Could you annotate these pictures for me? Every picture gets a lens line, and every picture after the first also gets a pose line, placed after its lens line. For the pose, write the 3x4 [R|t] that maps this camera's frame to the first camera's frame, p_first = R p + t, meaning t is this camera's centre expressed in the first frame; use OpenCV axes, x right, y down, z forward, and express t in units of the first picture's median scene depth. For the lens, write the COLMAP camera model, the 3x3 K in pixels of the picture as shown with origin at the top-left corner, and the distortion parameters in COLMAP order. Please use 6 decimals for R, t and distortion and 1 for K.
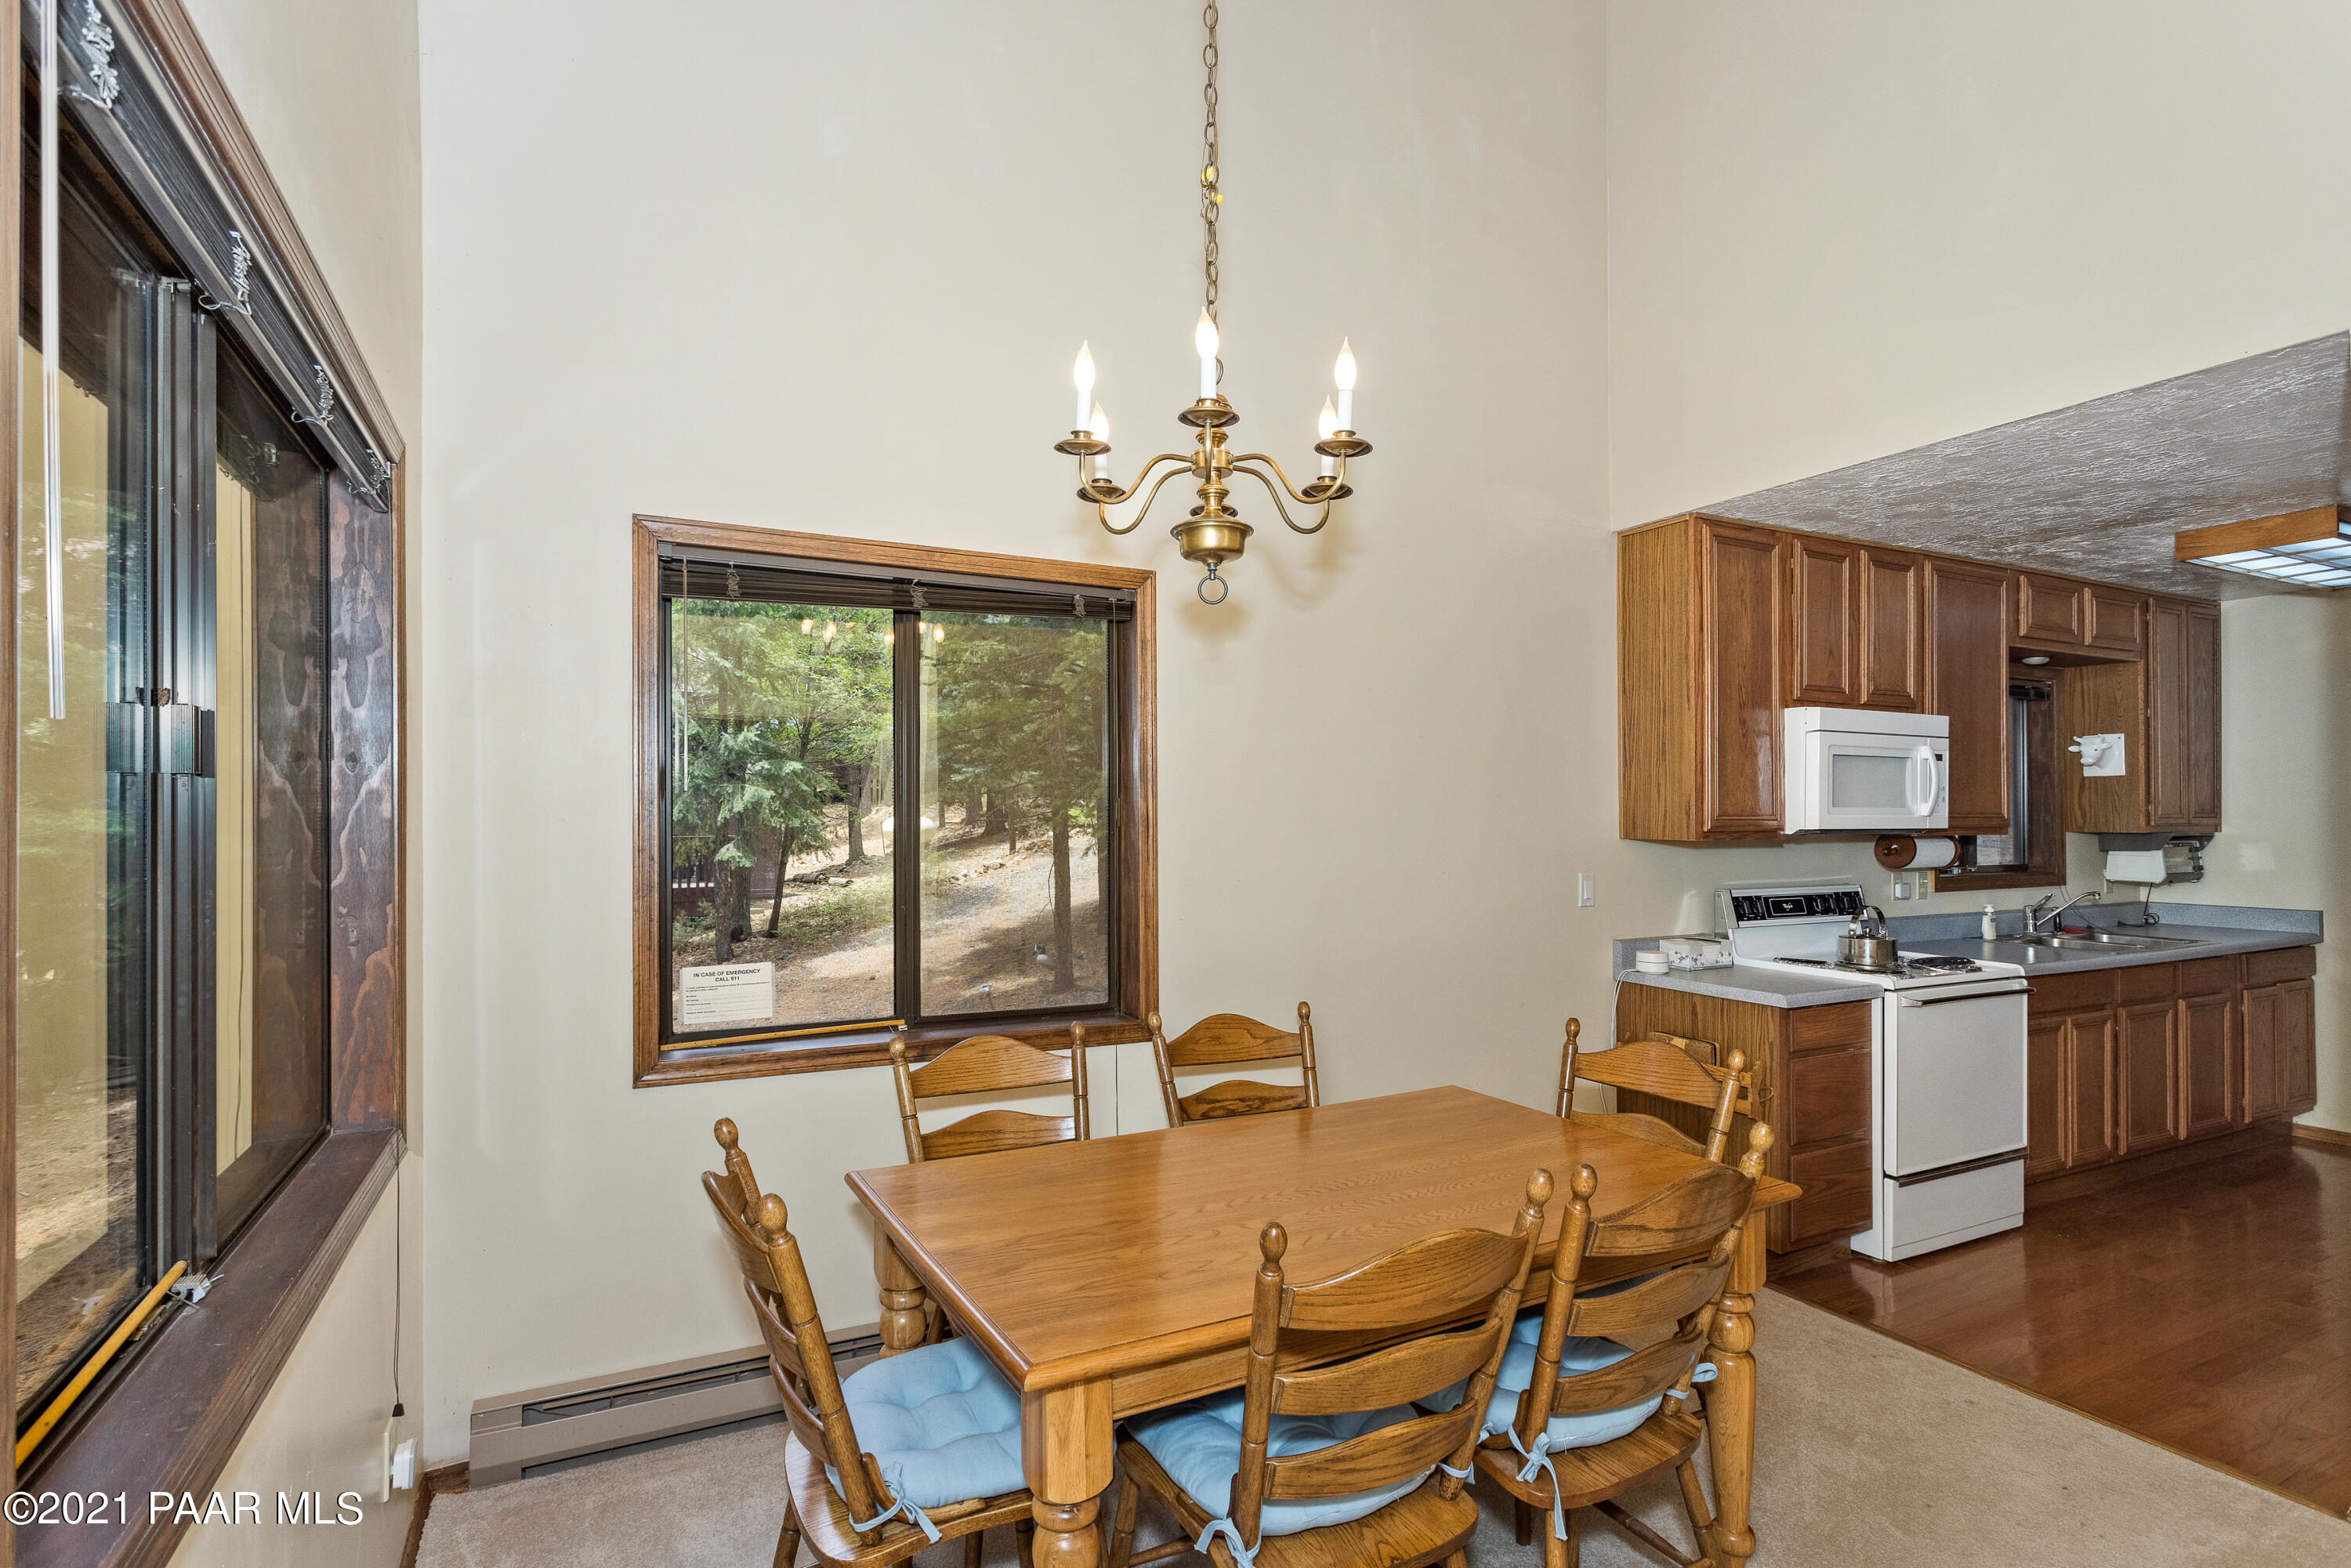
lens RADIAL K [[1138.2, 0, 1171.4], [0, 1138.2, 798.2], [0, 0, 1]] dist [0.003285, 0.000167]
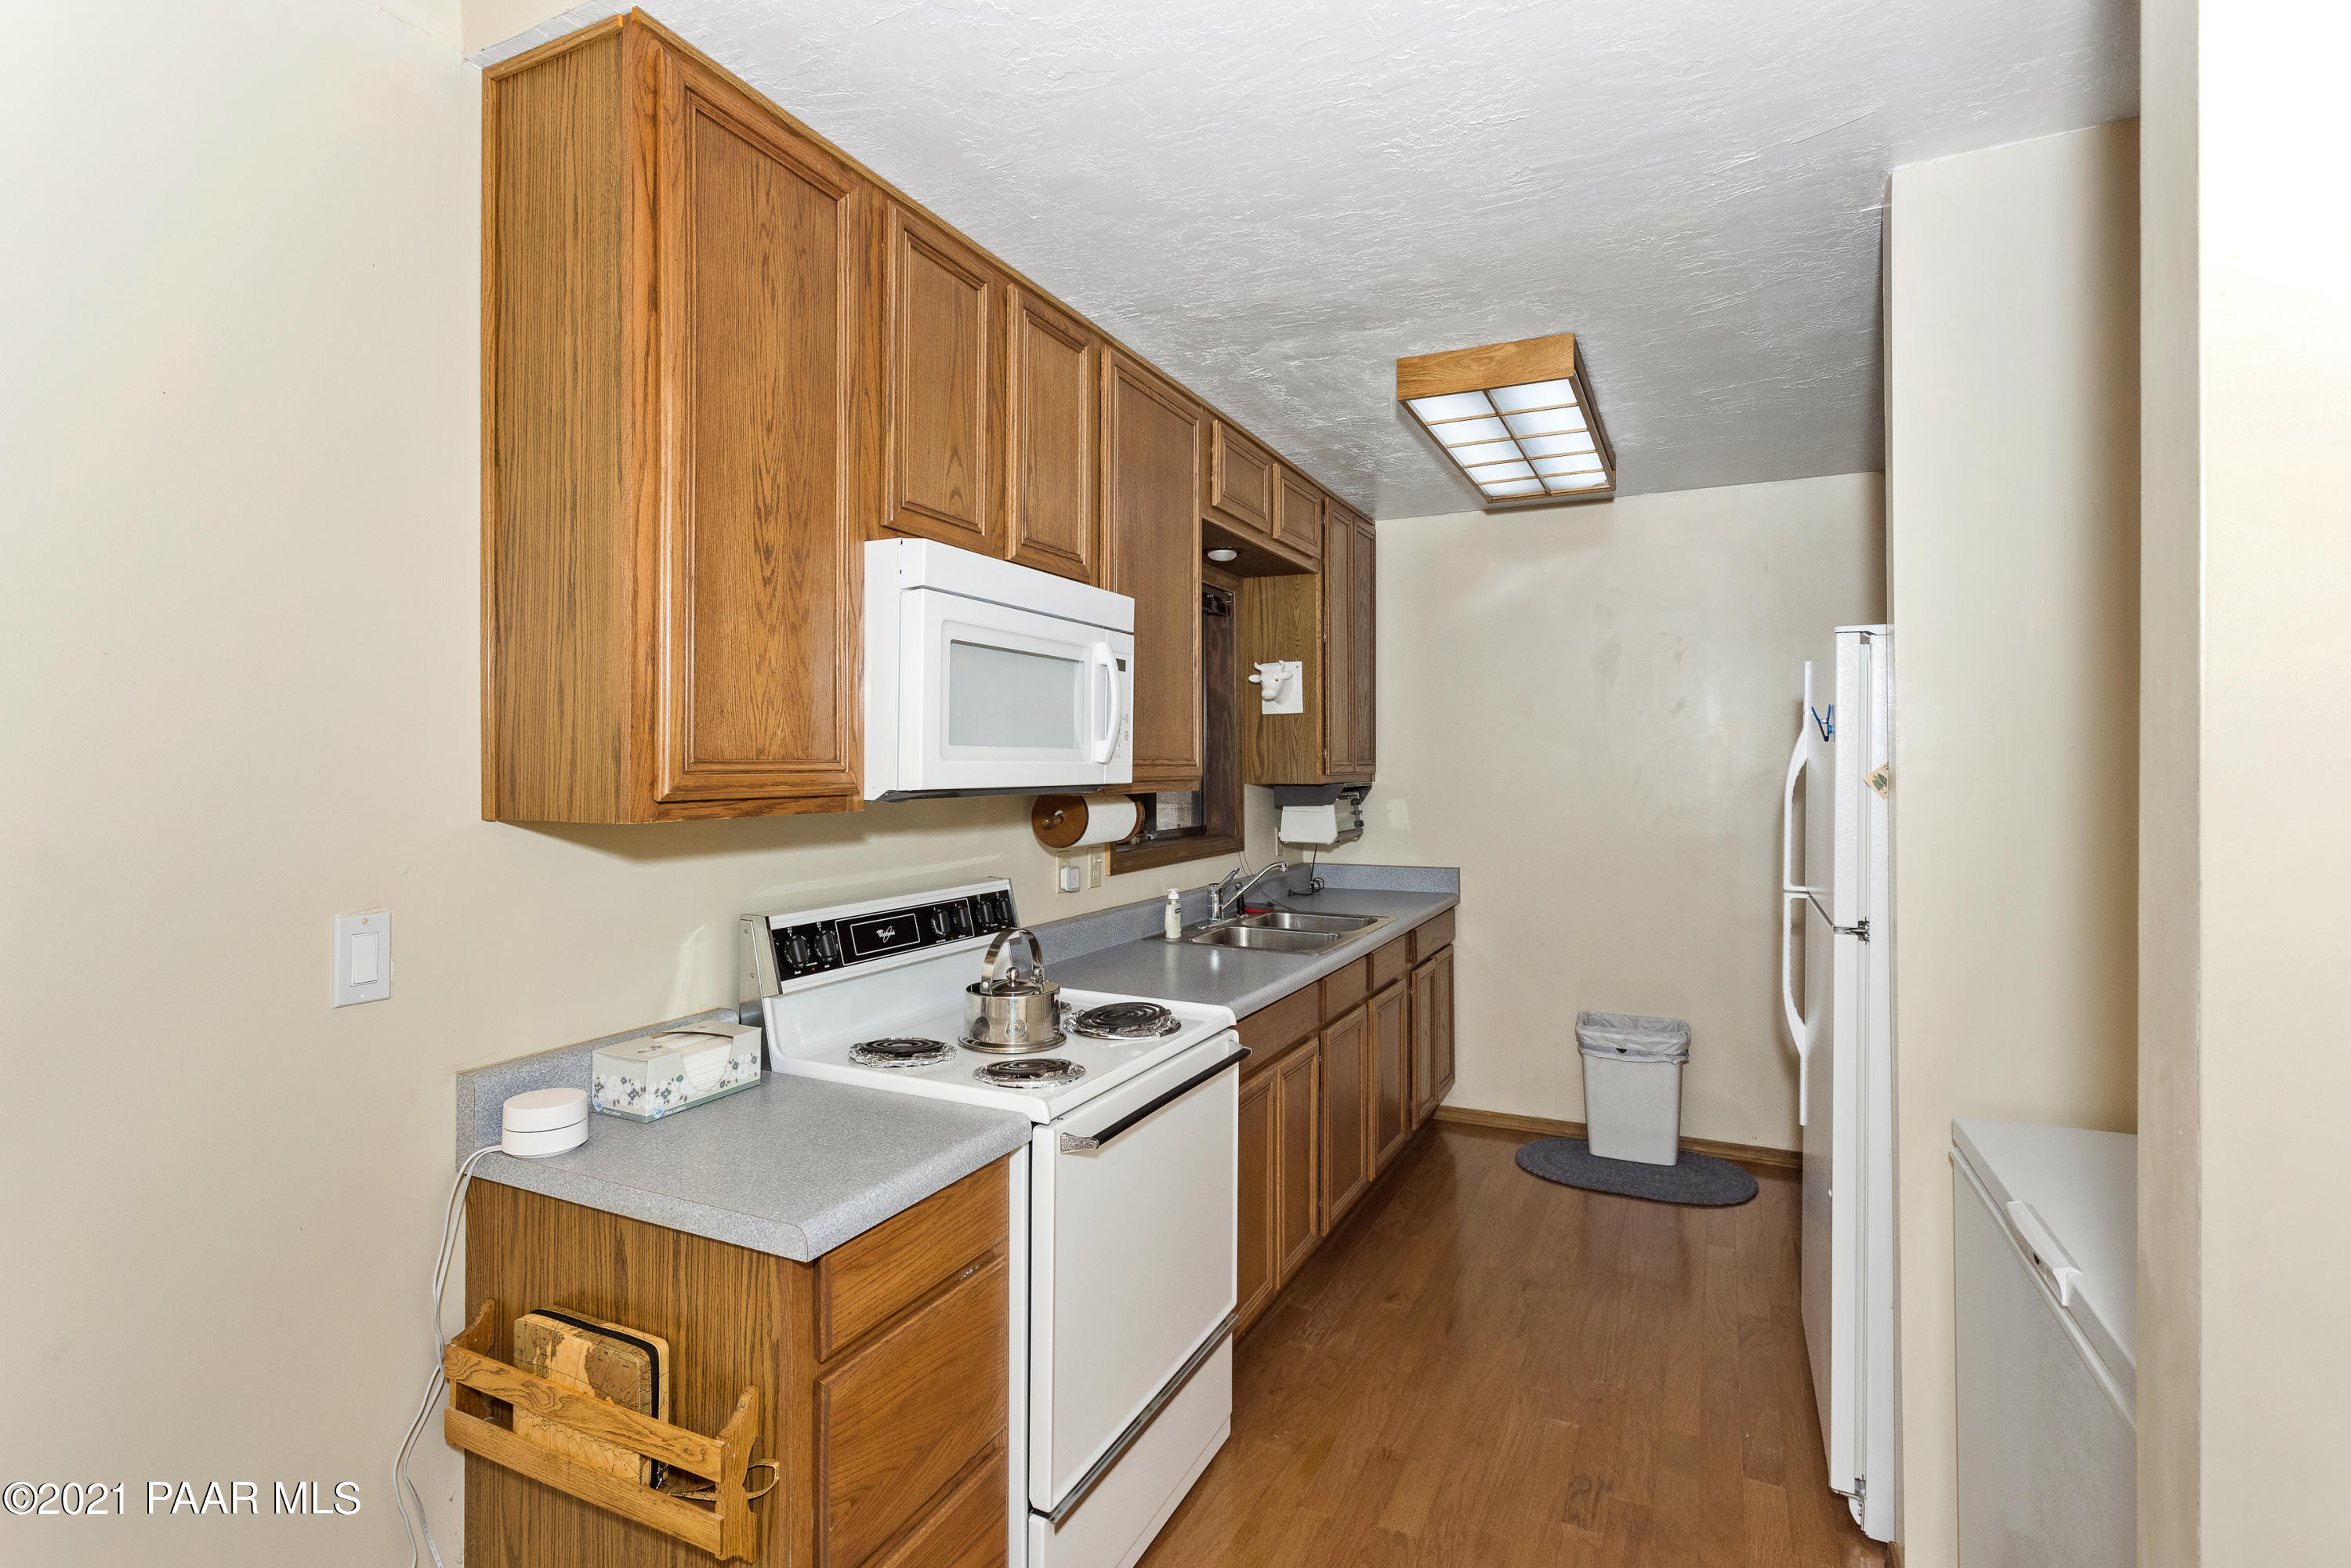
lens RADIAL K [[1138.2, 0, 1171.4], [0, 1138.2, 798.2], [0, 0, 1]] dist [0.003285, 0.000167]
pose [[0.792933, -0.018437, 0.609030, 0.423193], [-0.009239, 0.999063, 0.042273, 0.010727], [-0.609239, -0.039146, 0.792020, 0.653164]]
